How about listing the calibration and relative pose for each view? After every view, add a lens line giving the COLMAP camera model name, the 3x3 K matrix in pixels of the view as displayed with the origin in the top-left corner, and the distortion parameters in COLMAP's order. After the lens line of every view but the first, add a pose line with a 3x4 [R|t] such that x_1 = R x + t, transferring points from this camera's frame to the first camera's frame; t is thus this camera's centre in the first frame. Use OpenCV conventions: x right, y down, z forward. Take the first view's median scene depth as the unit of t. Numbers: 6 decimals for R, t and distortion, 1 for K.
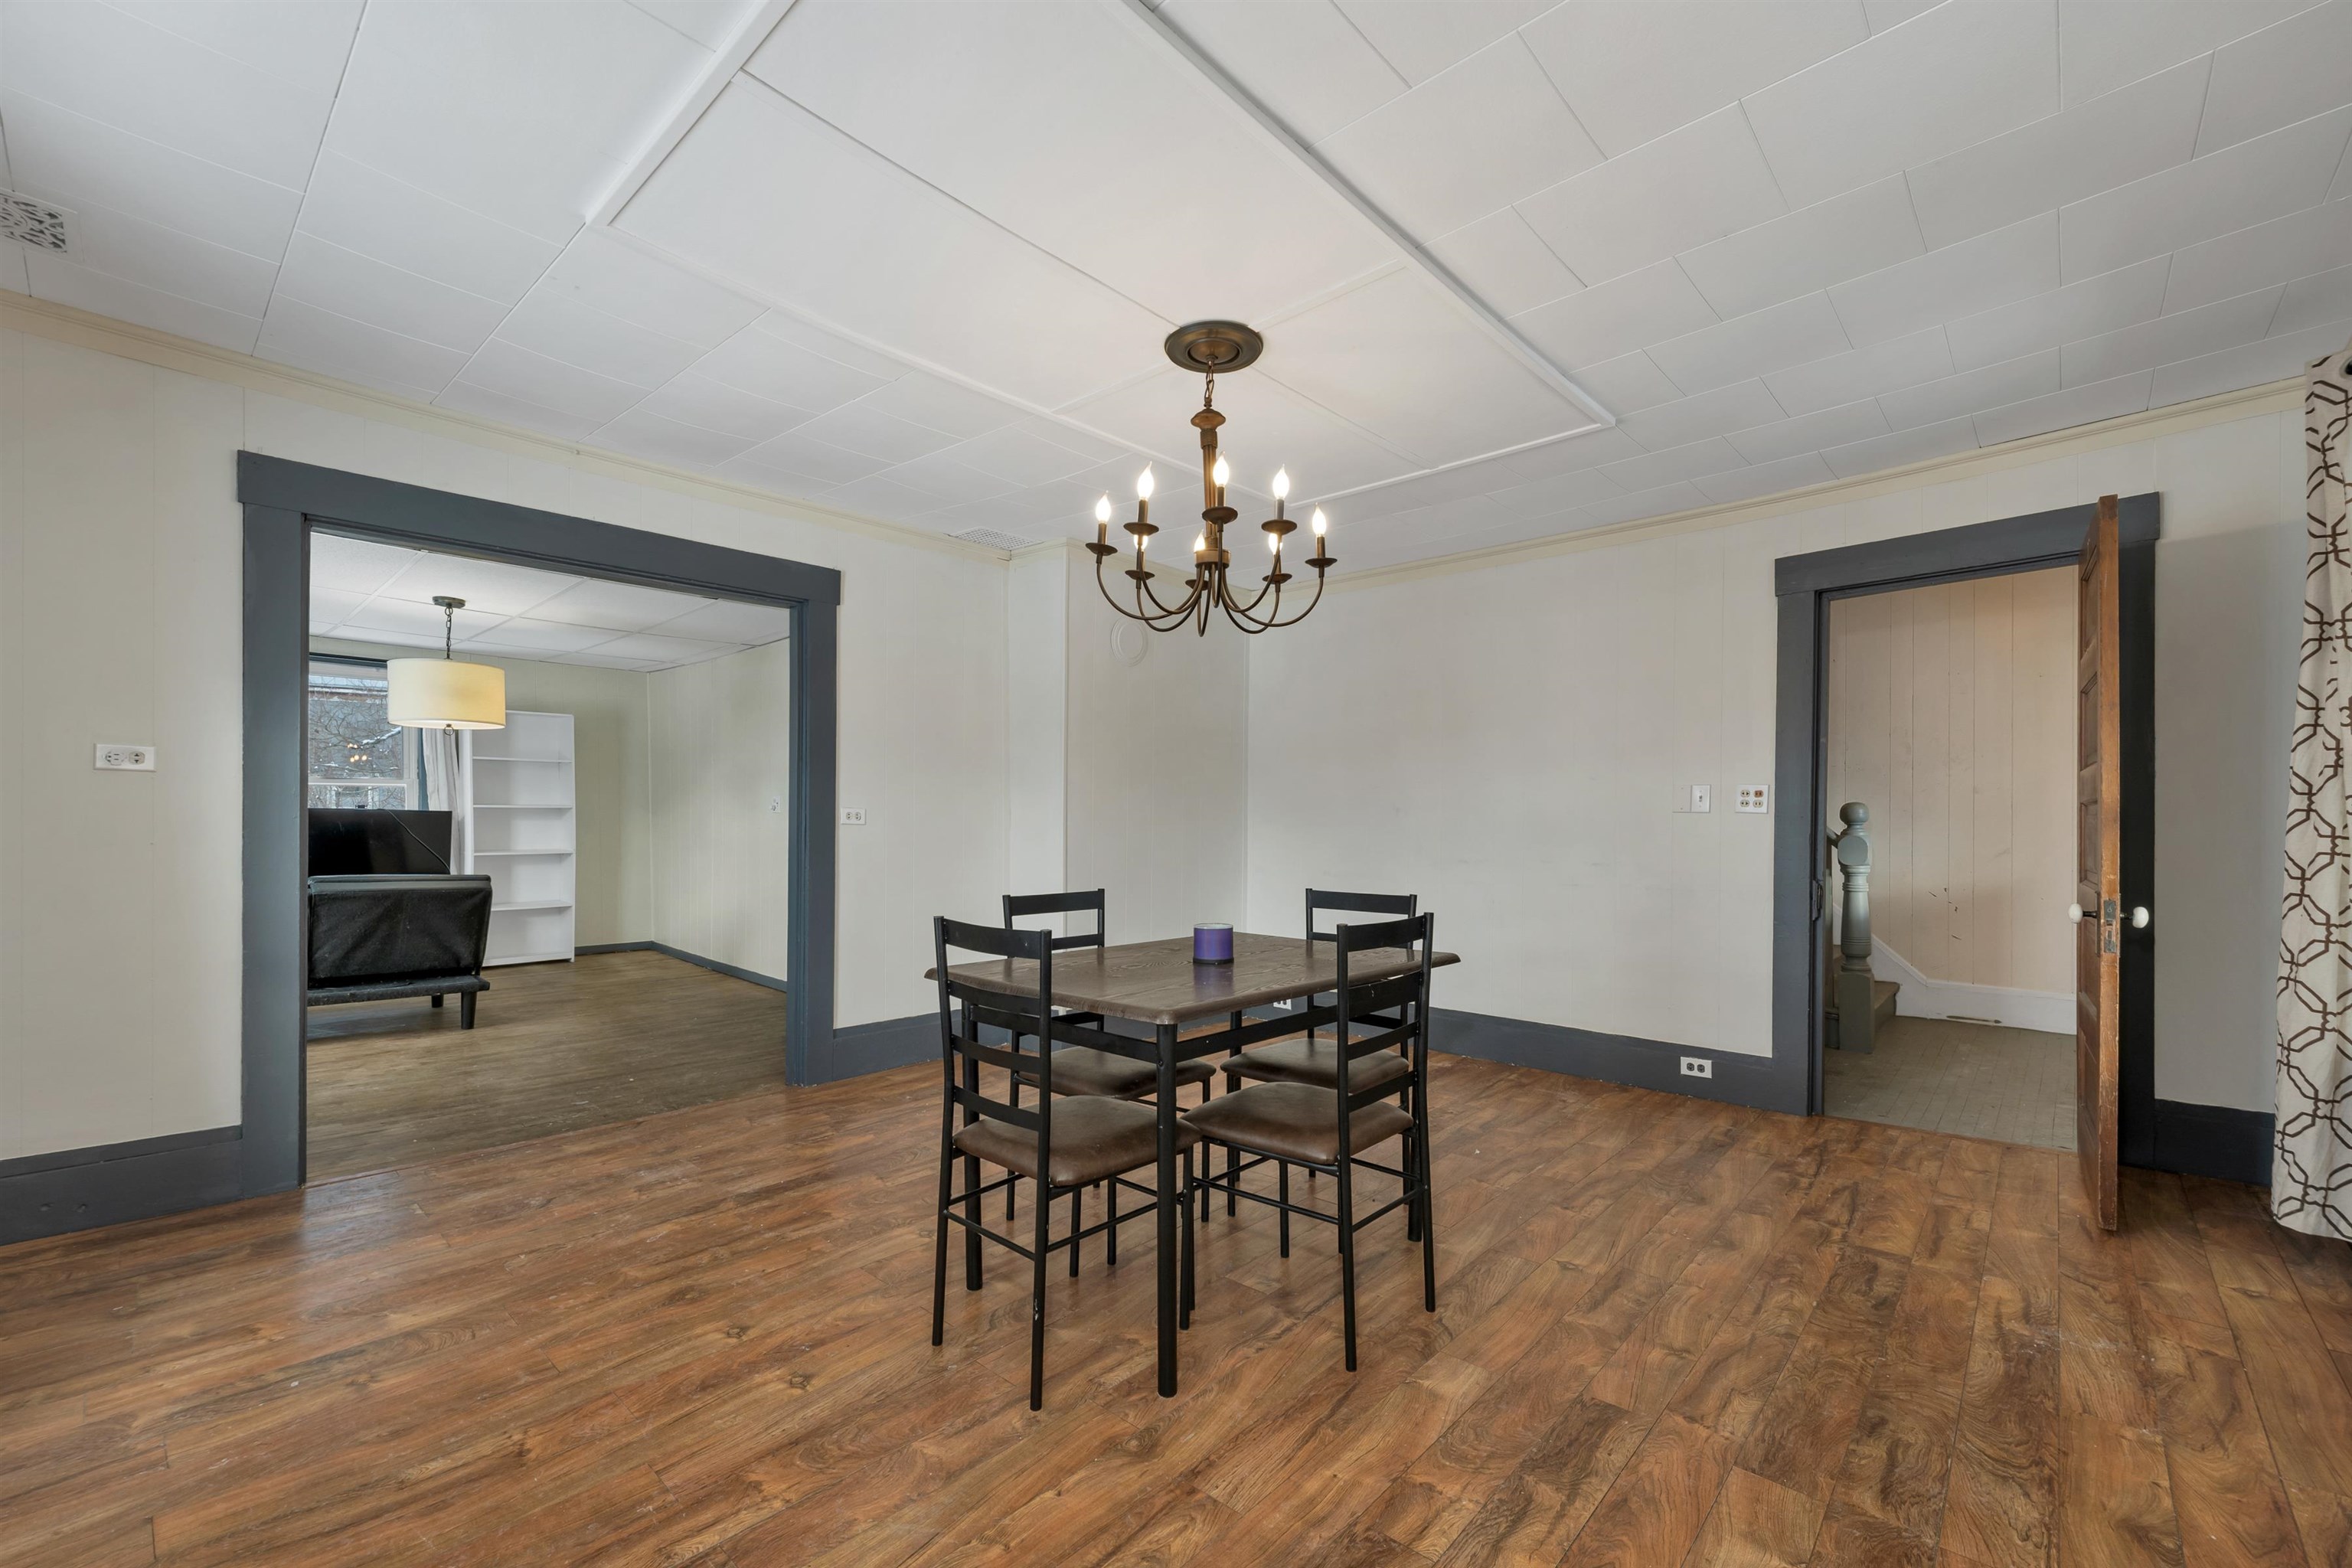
lens RADIAL K [[981.7, 0, 1186.3], [0, 981.7, 826.4], [0, 0, 1]] dist [-0.000285, -0.000197]
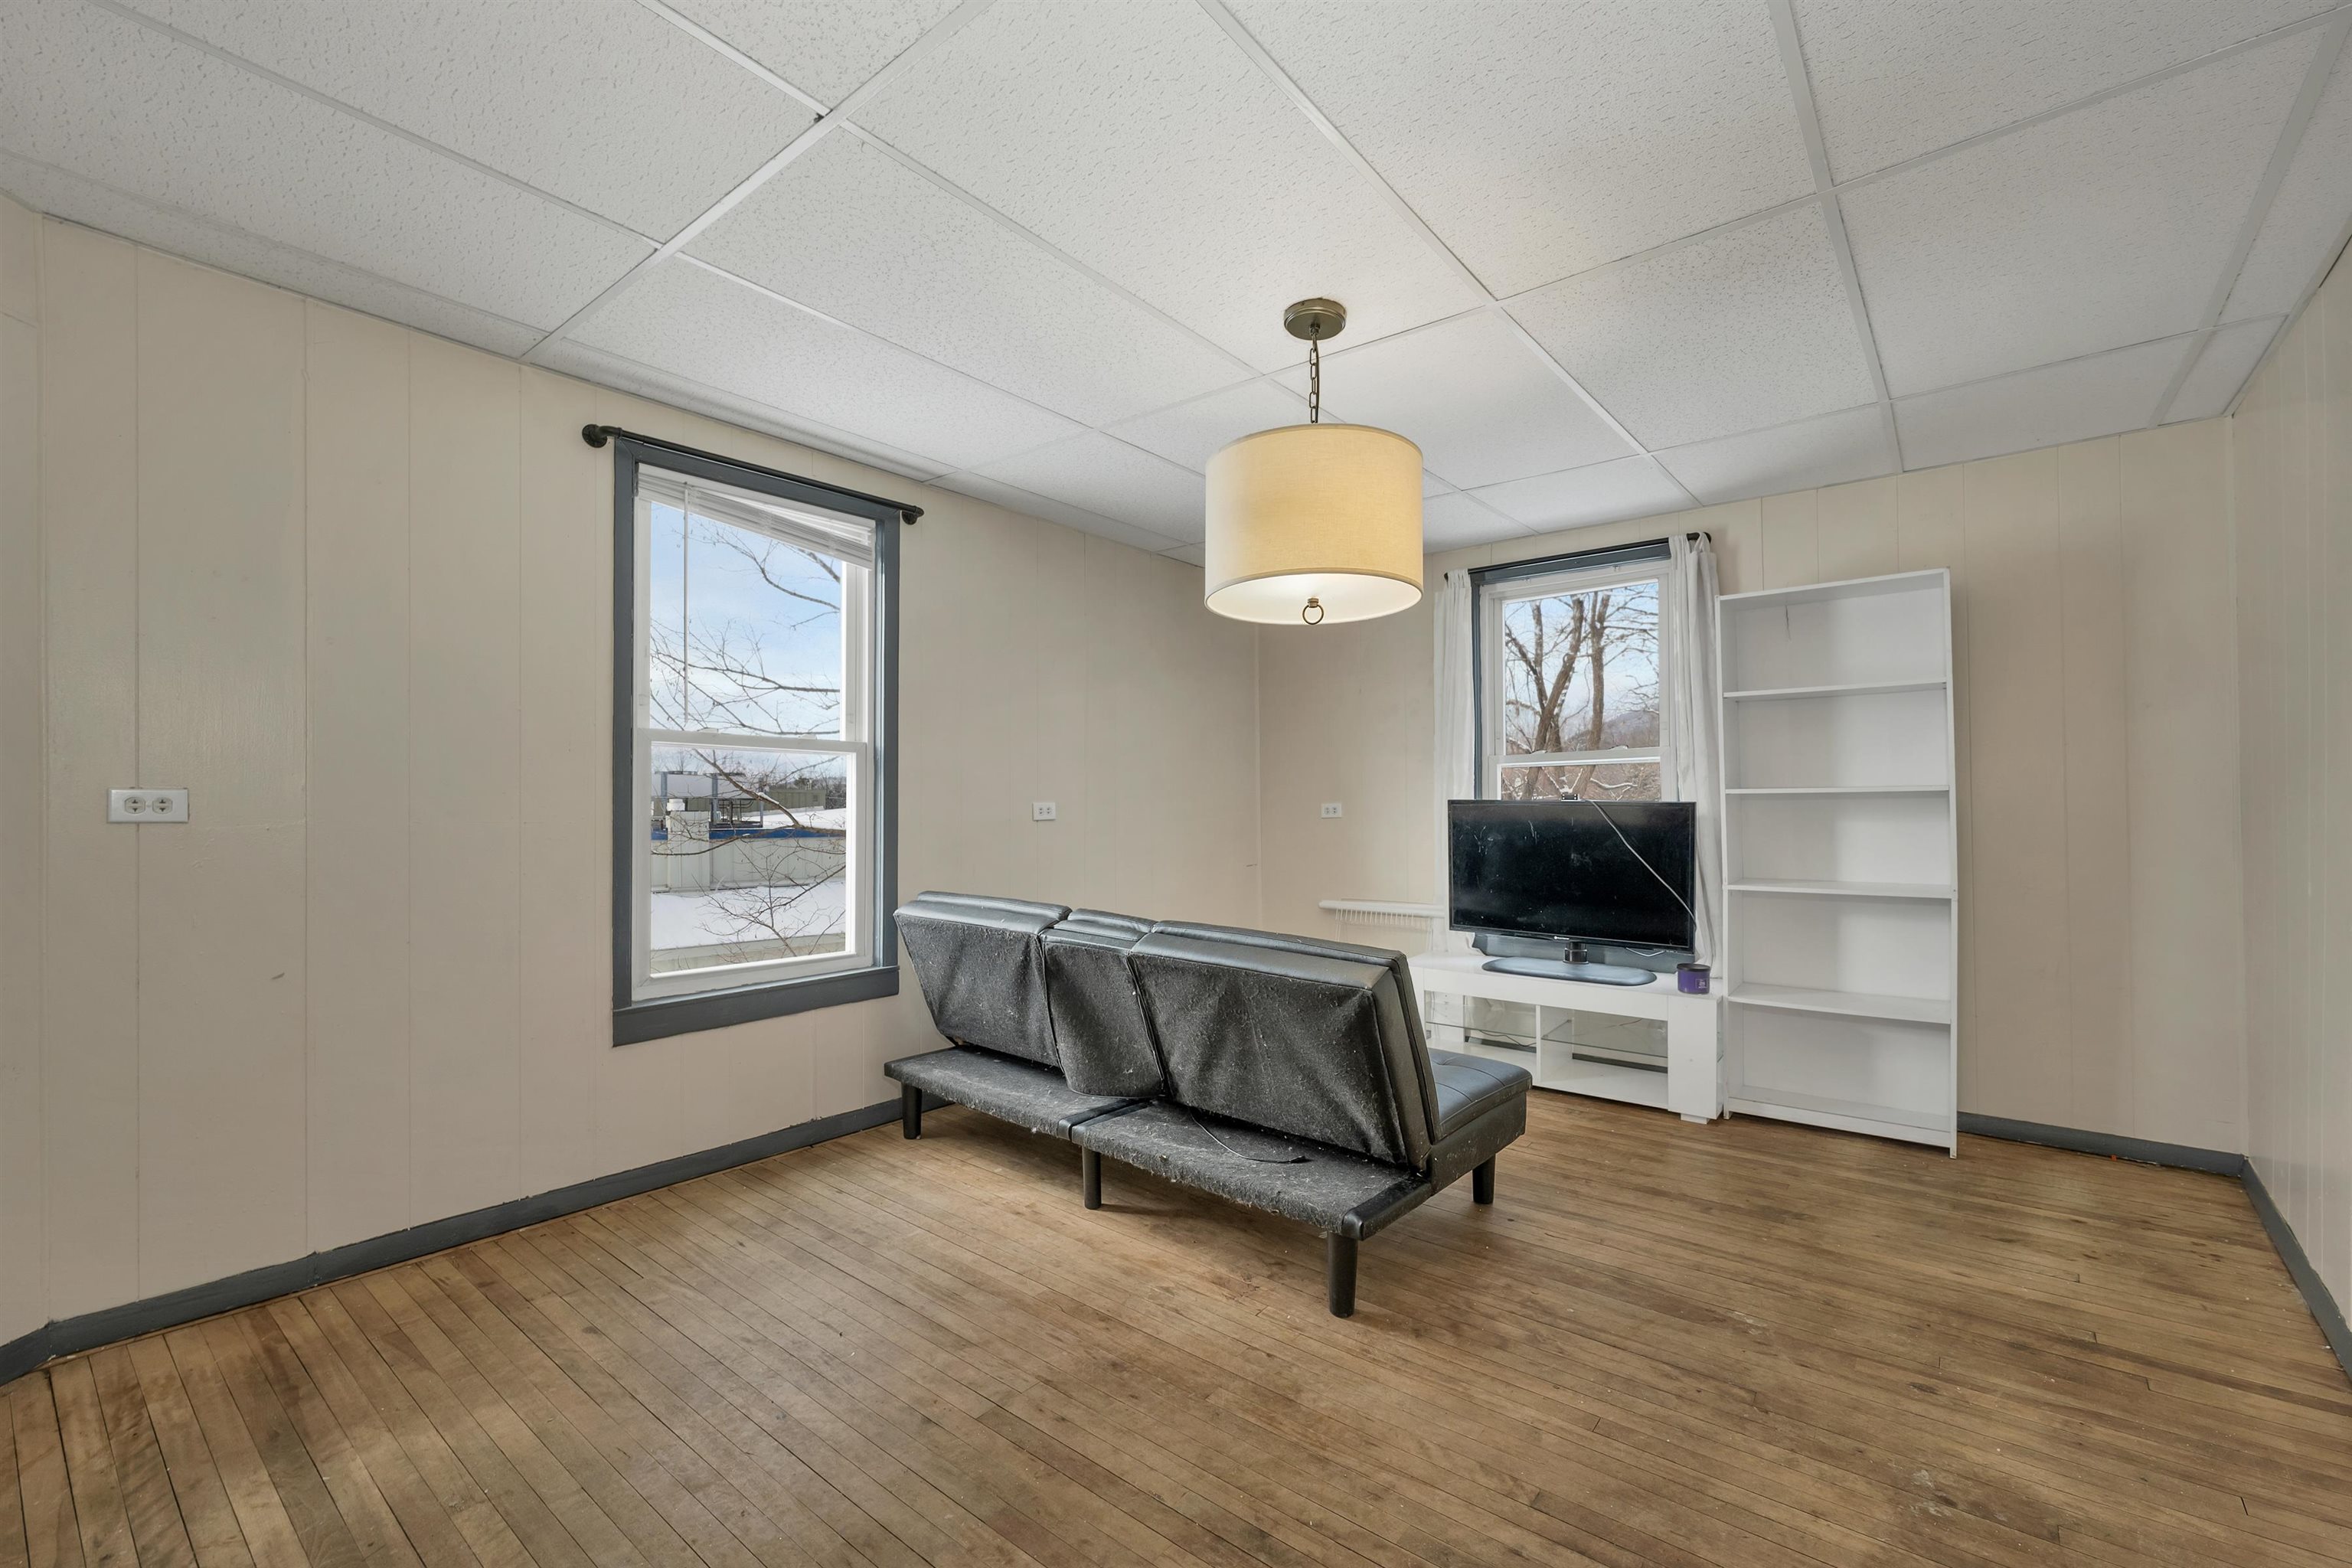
lens RADIAL K [[980.3, 0, 1175.7], [0, 980.3, 808.6], [0, 0, 1]] dist [0.001925, -0.000184]
pose [[0.050474, -0.010199, -0.998673, -0.237530], [-0.001087, 0.999947, -0.010266, -0.005221], [0.998725, 0.001604, 0.050460, 0.693818]]
